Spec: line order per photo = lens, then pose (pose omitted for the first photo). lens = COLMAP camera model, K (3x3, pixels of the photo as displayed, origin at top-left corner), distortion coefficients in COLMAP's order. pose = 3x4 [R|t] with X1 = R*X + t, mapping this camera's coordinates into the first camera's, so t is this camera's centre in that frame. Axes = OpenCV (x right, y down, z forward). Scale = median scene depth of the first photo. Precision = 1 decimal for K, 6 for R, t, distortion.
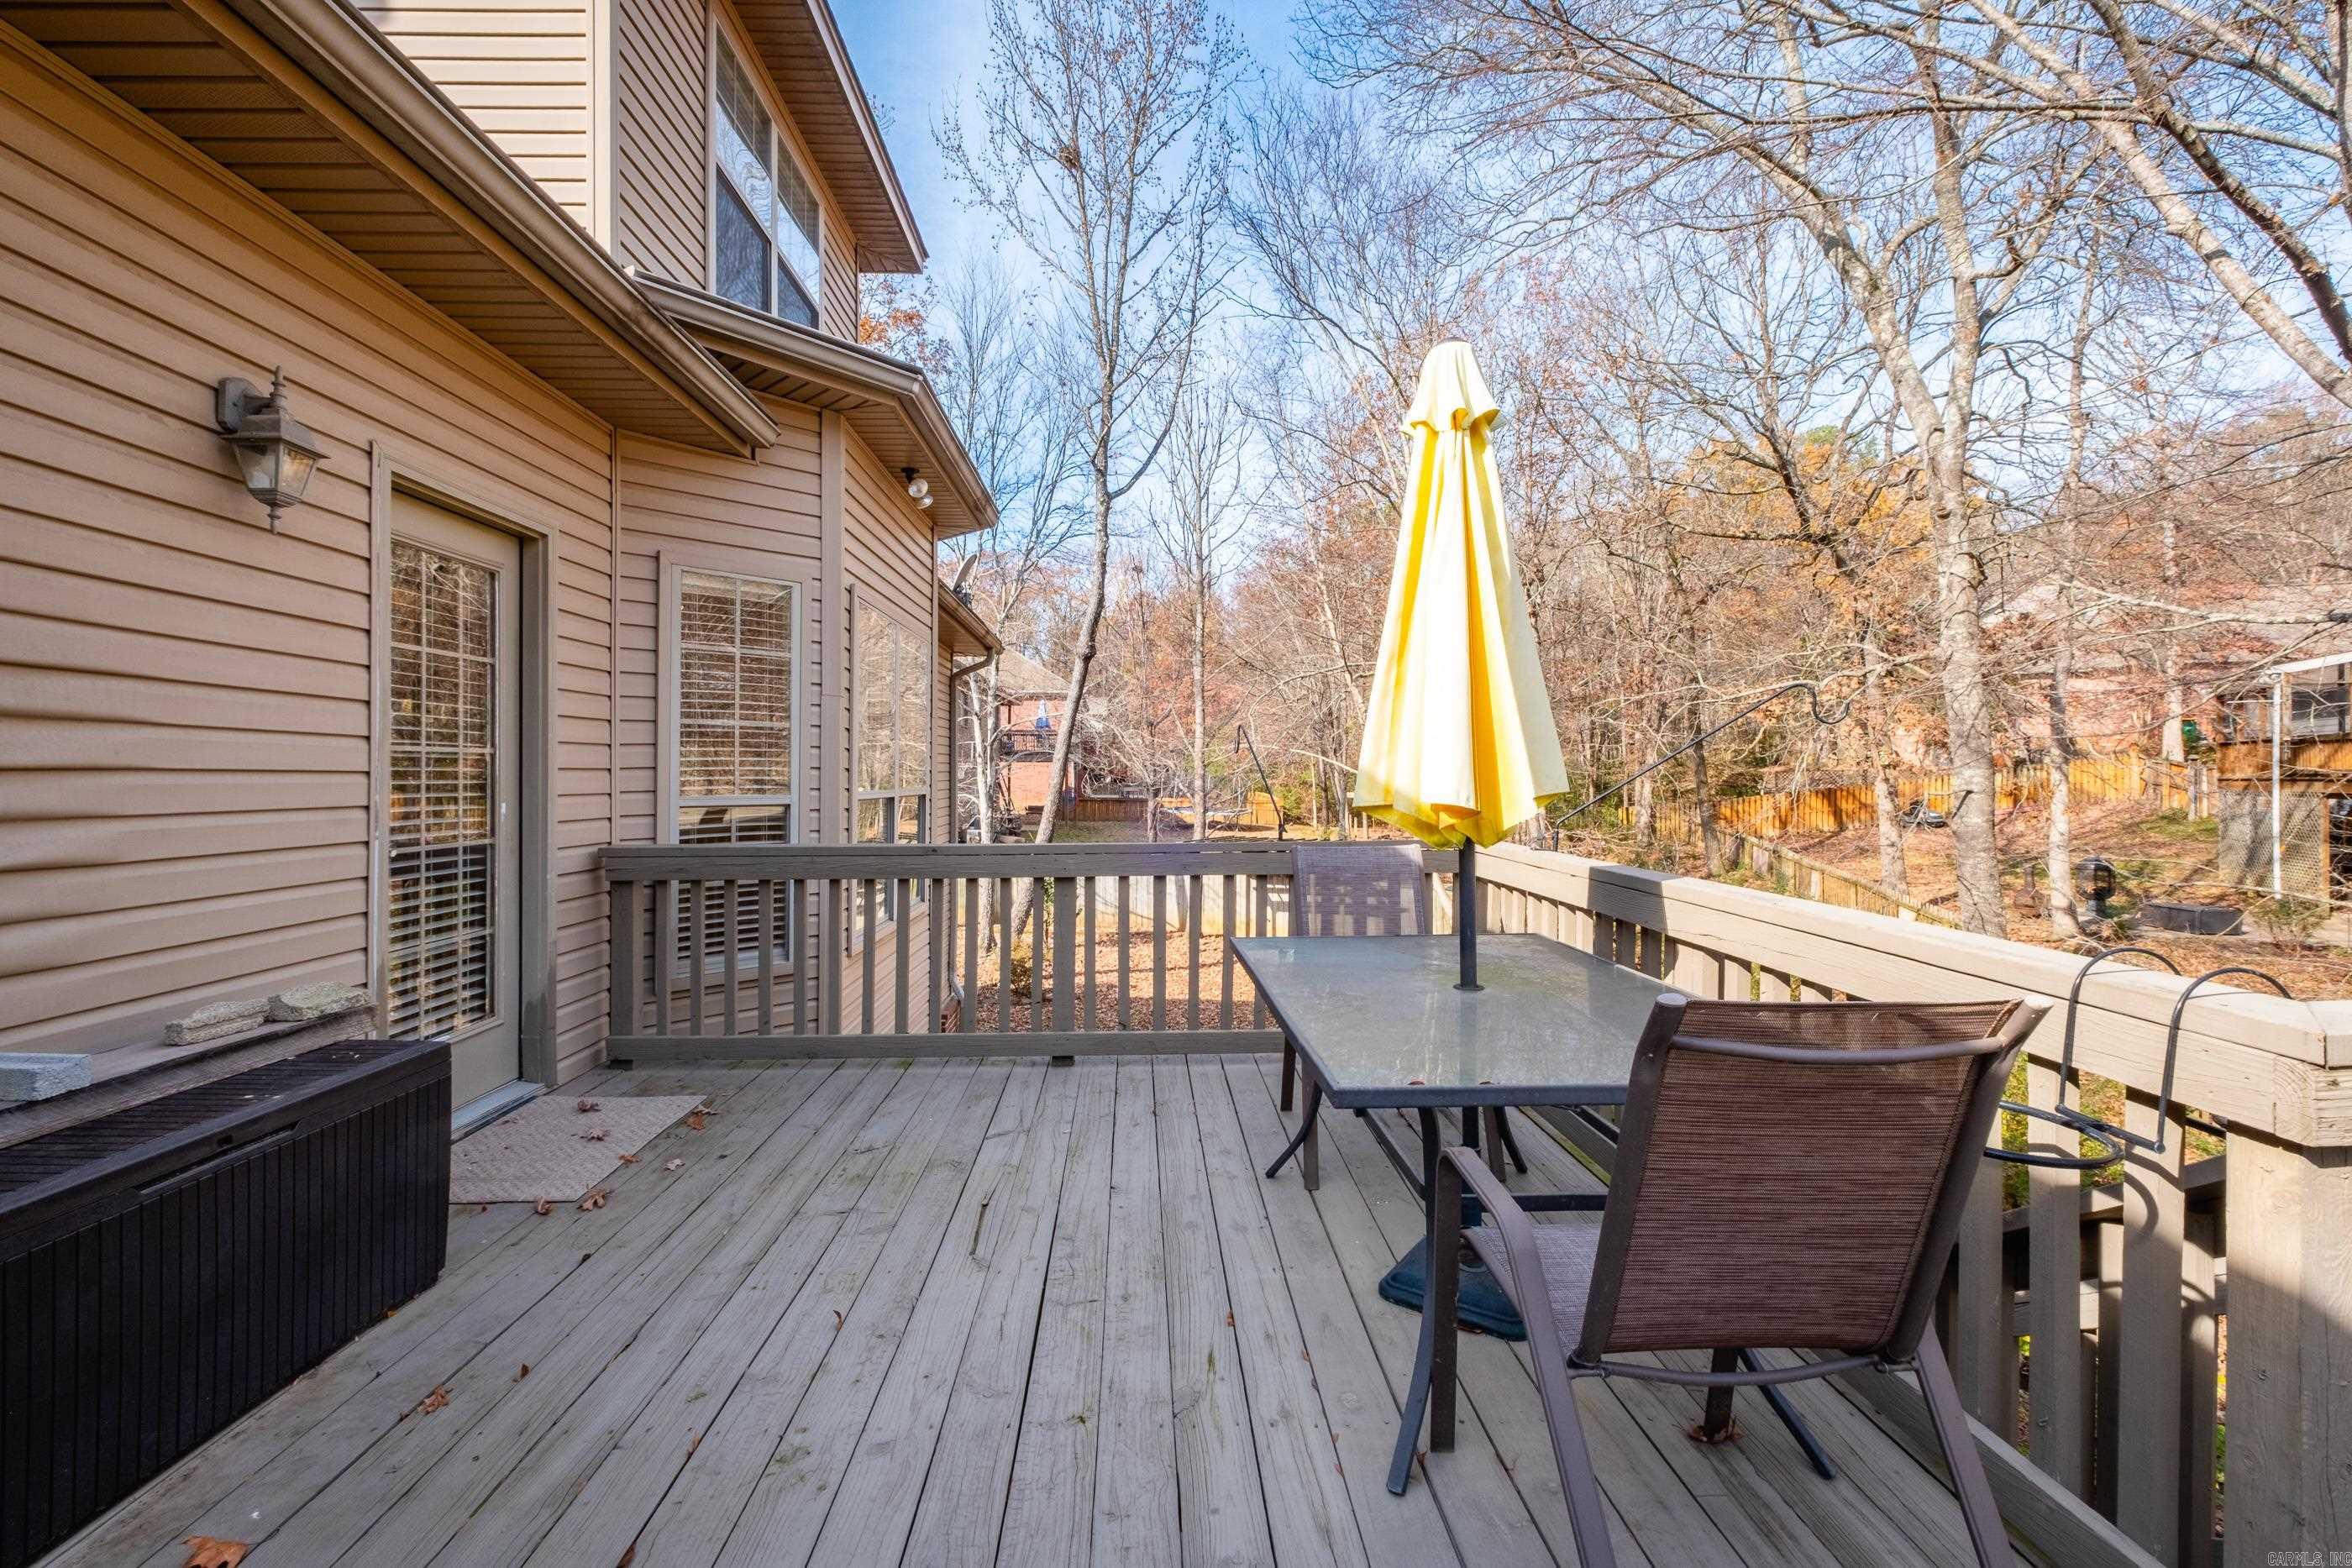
lens RADIAL K [[1026.4, 0, 1169.3], [0, 1026.4, 779.5], [0, 0, 1]] dist [0.001950, -0.003439]
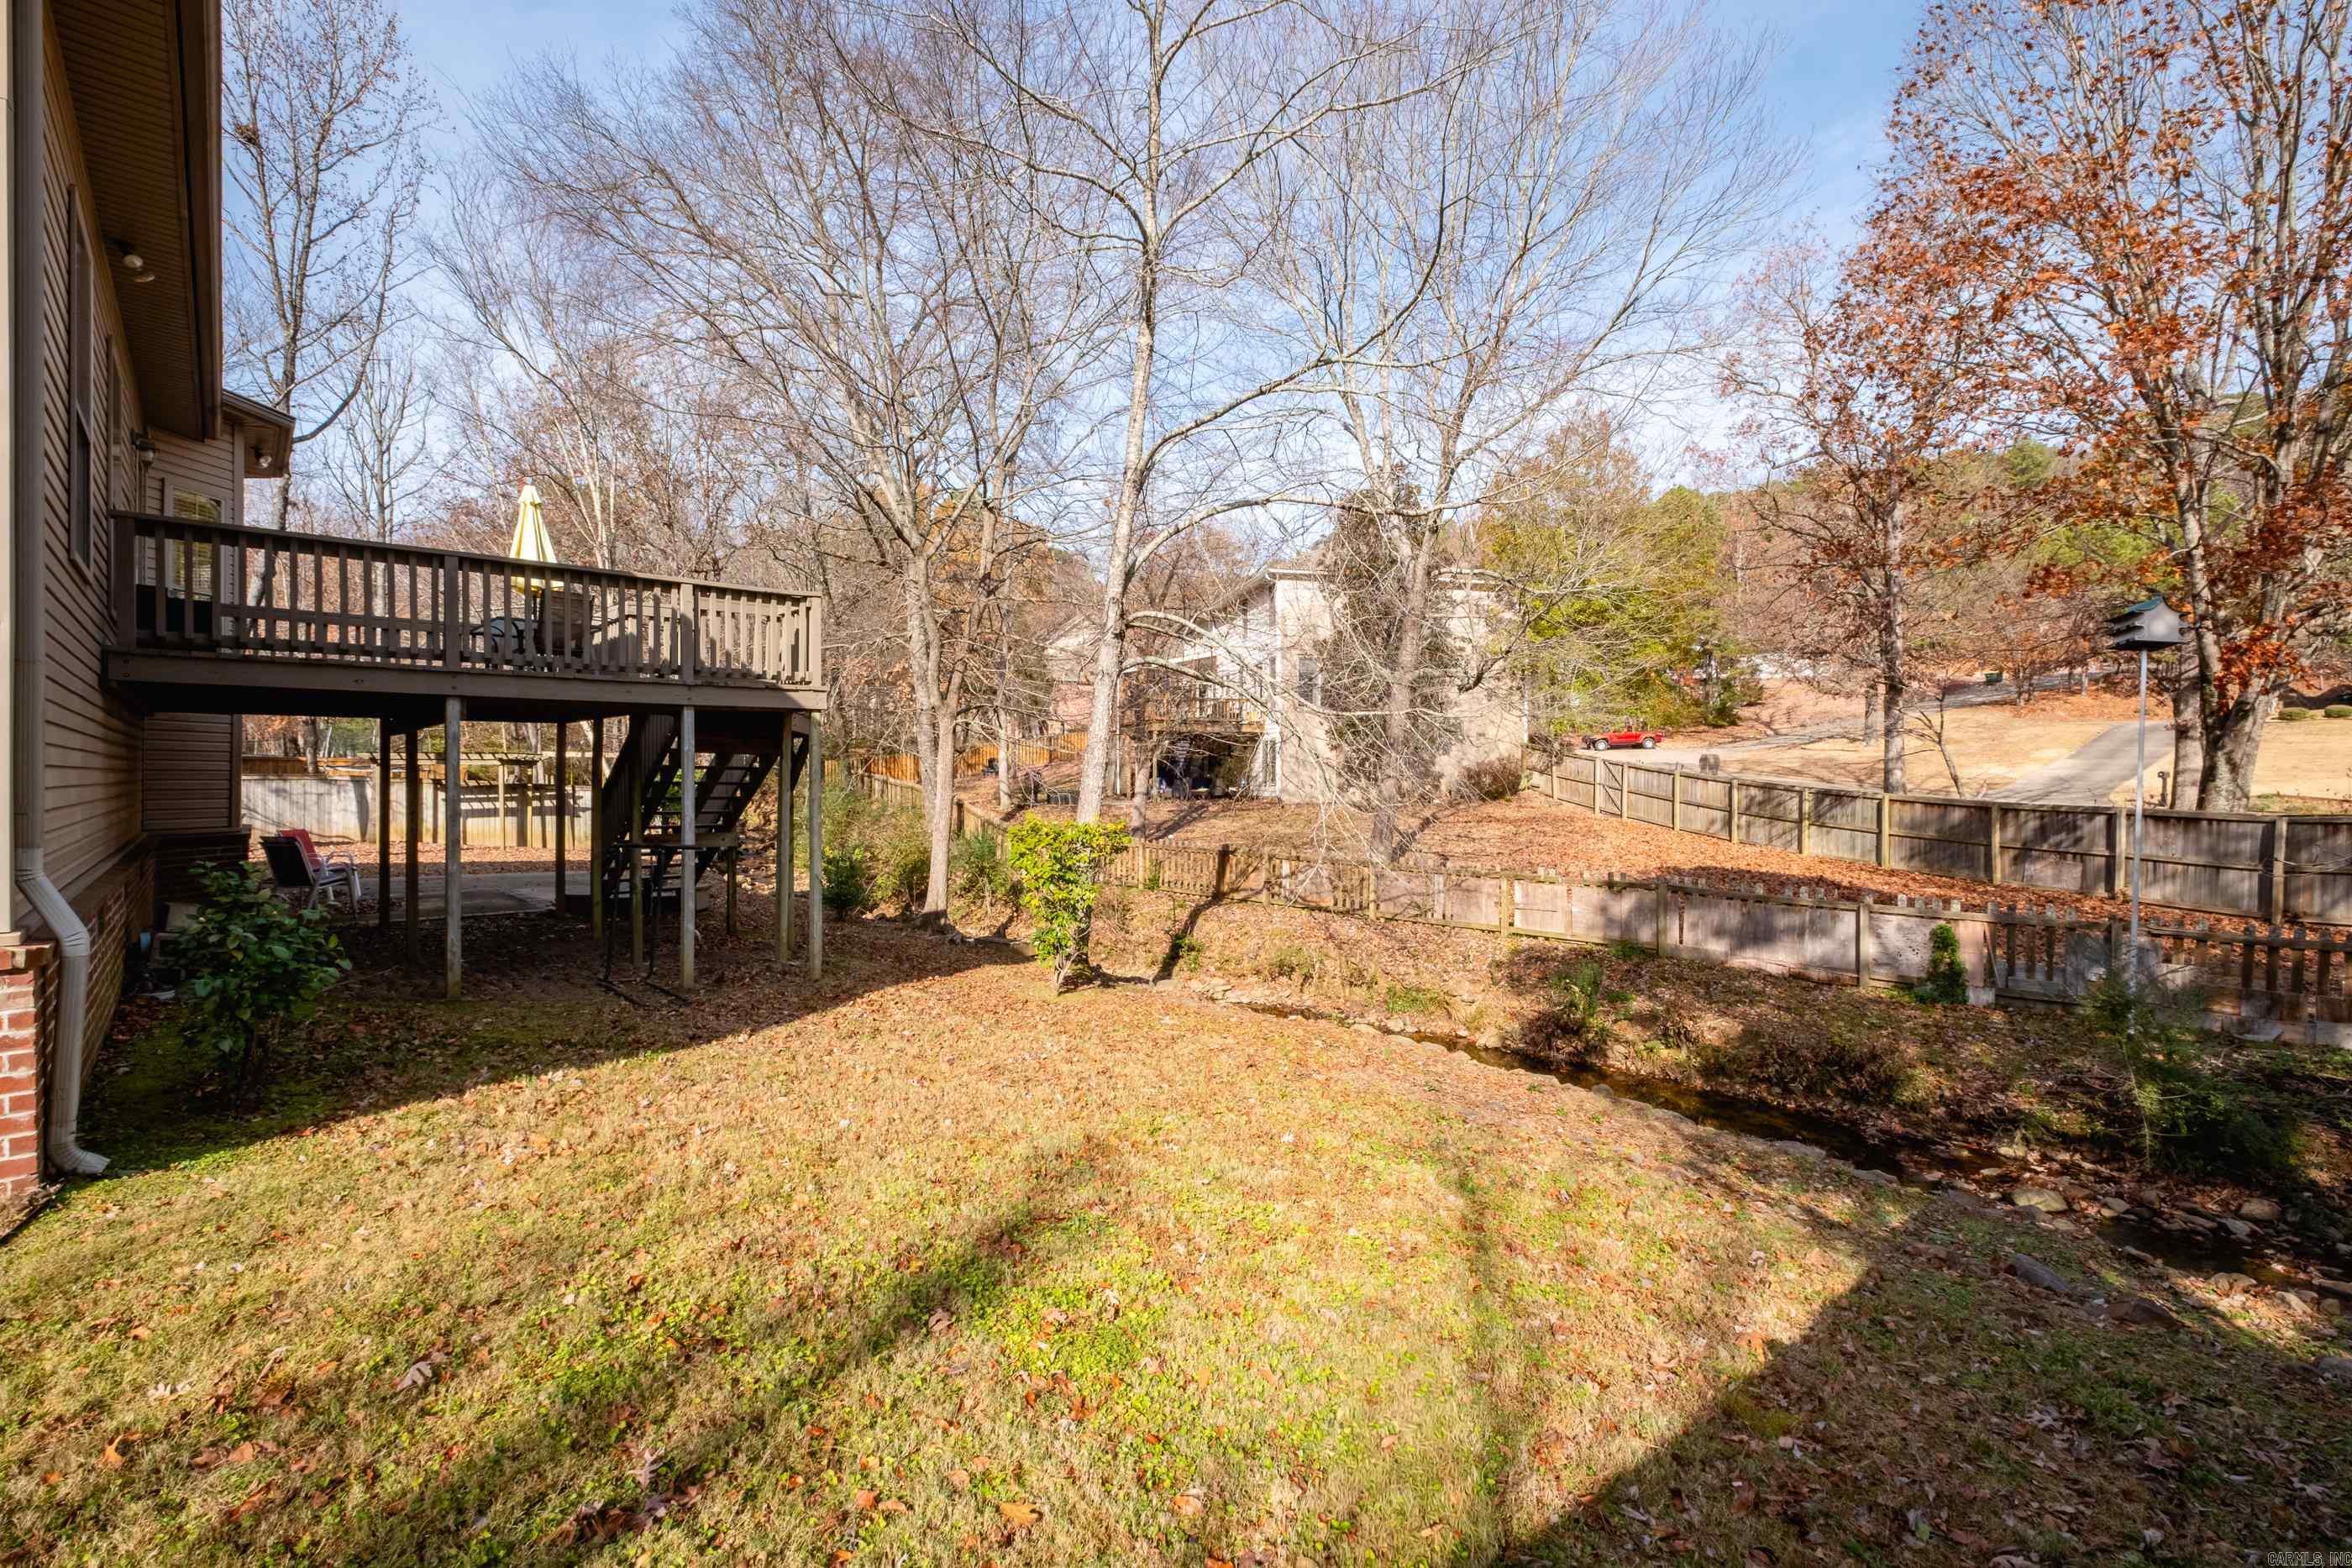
lens RADIAL K [[1026.4, 0, 1185.6], [0, 1026.4, 786.0], [0, 0, 1]] dist [0.001950, -0.003439]
pose [[0.749633, -0.001834, 0.661851, -0.068422], [-0.000393, 0.999995, 0.003216, 0.108415], [-0.661853, -0.002671, 0.749628, -0.530983]]
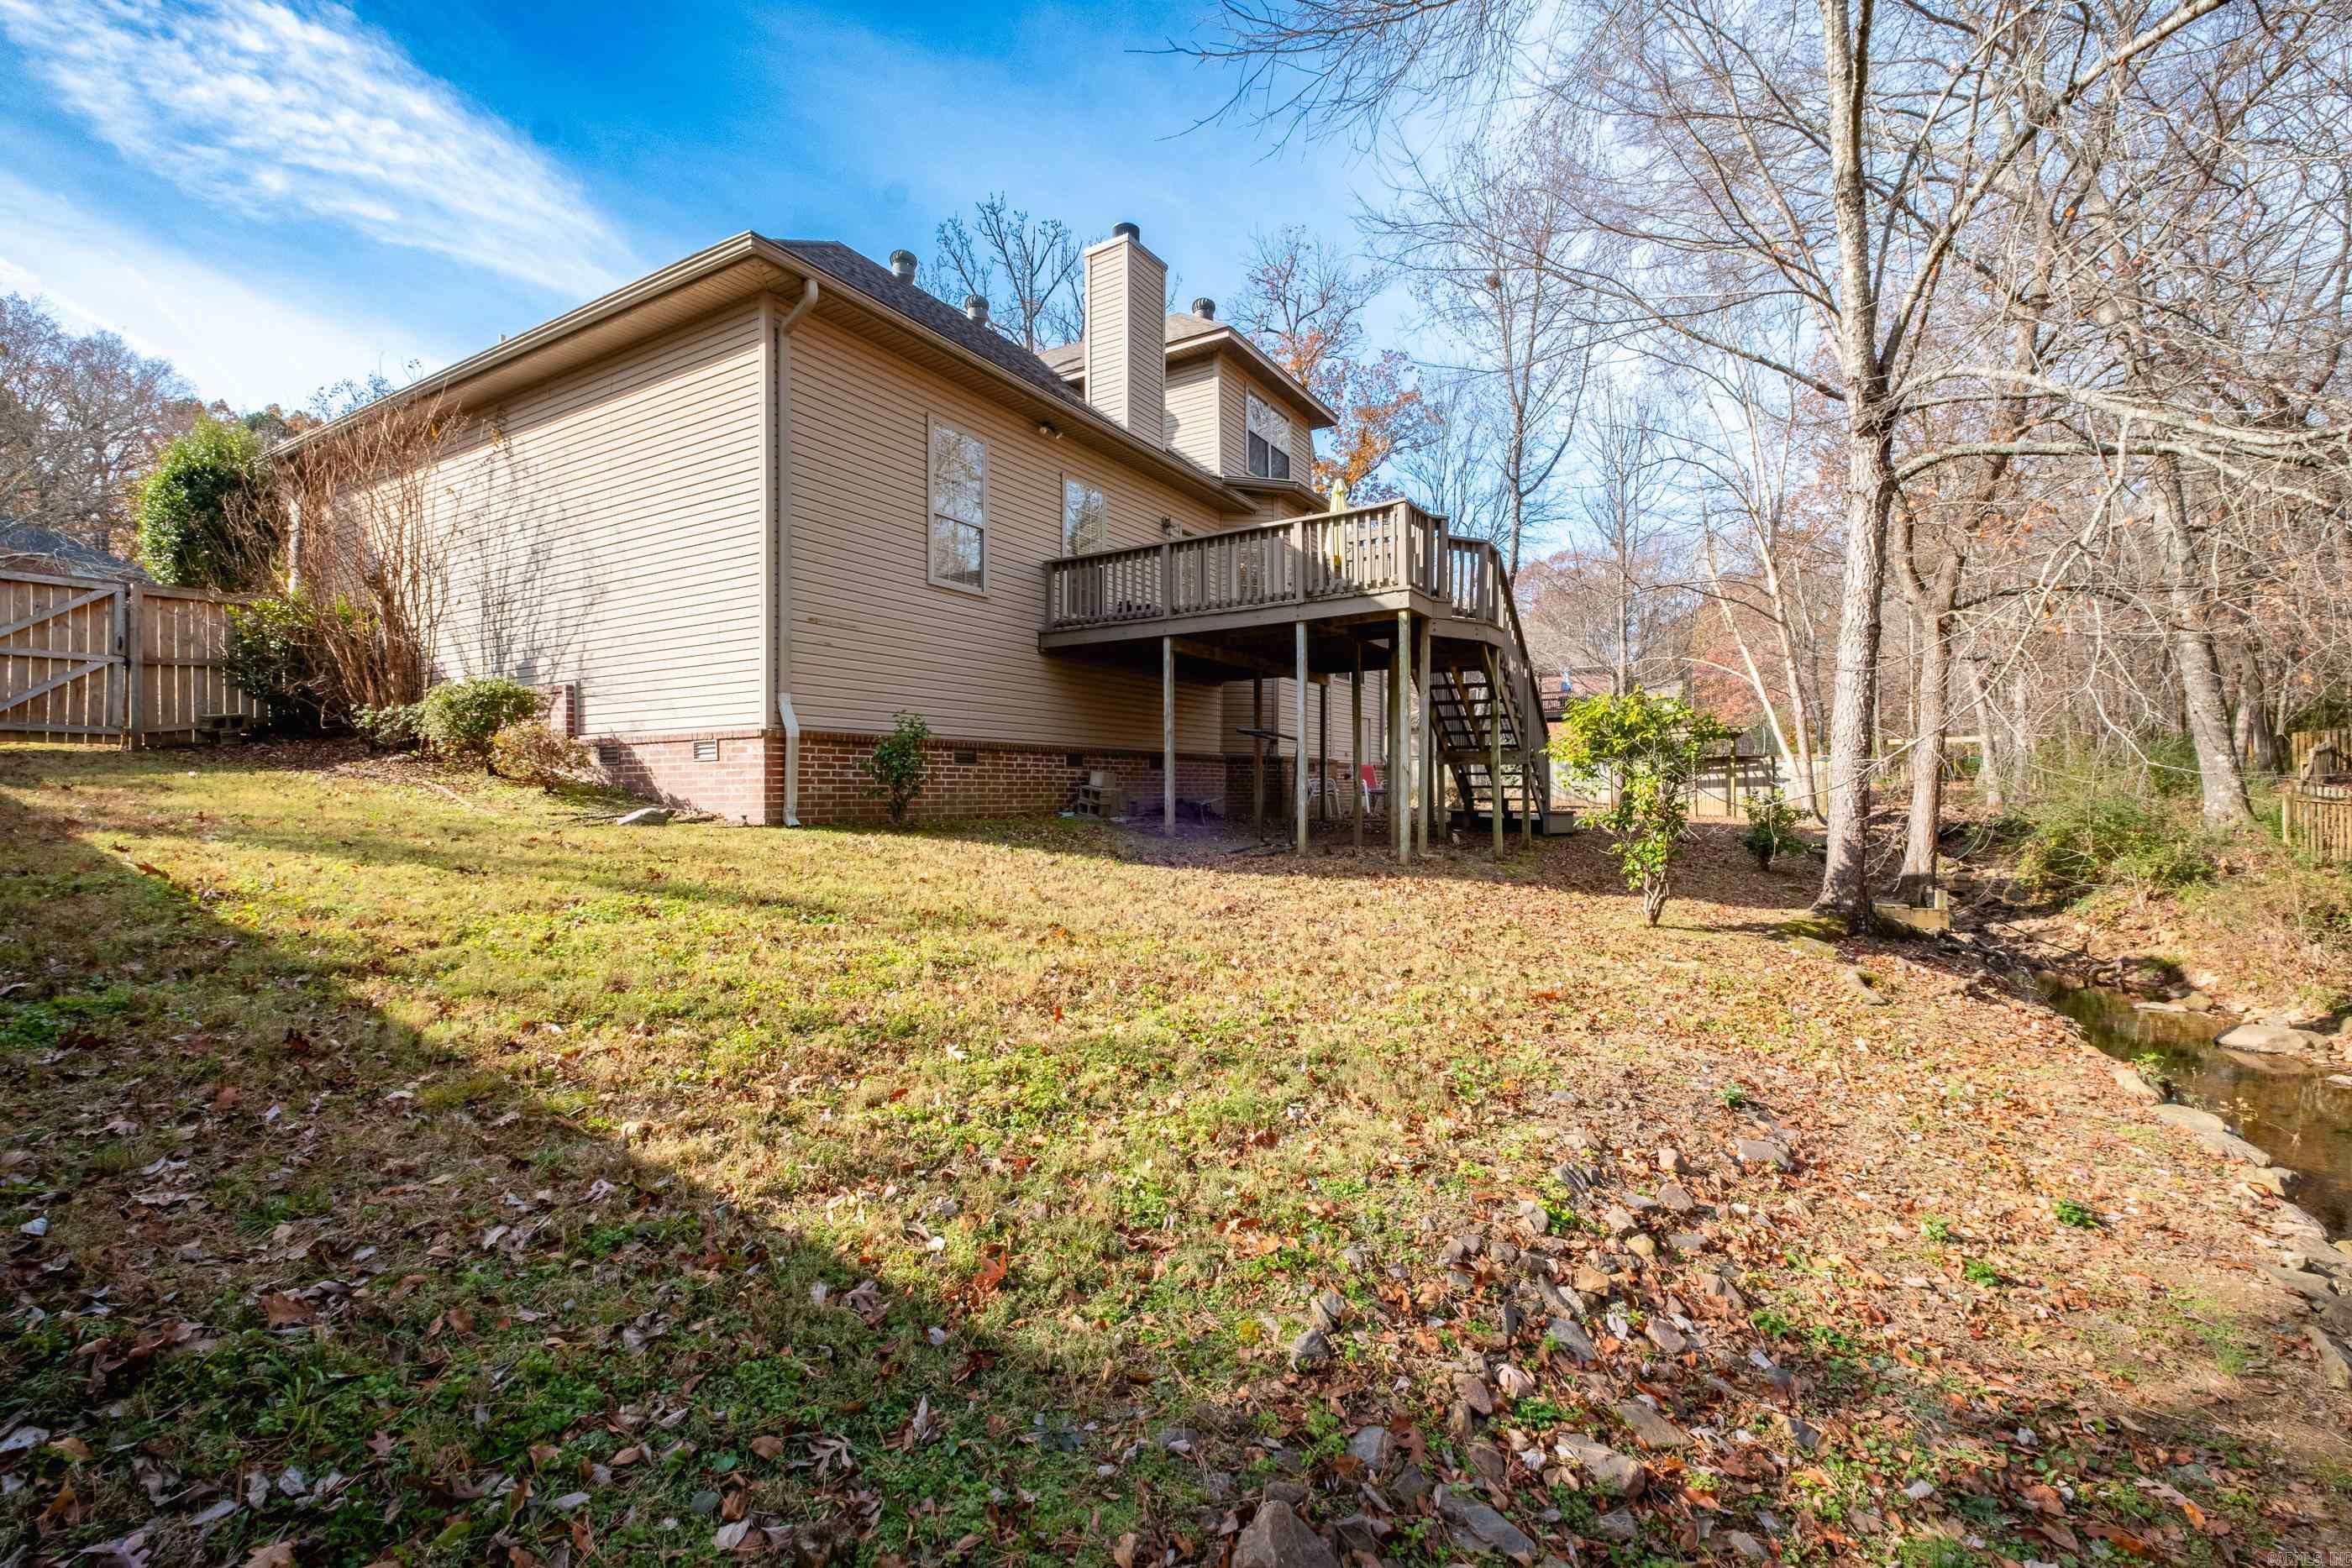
lens RADIAL K [[1026.4, 0, 1184.0], [0, 1026.4, 782.9], [0, 0, 1]] dist [0.001950, -0.003439]
pose [[0.834604, -0.005480, -0.550824, 0.339225], [-0.003331, 0.999882, -0.014996, 0.173211], [0.550841, 0.014350, 0.834487, -0.538999]]
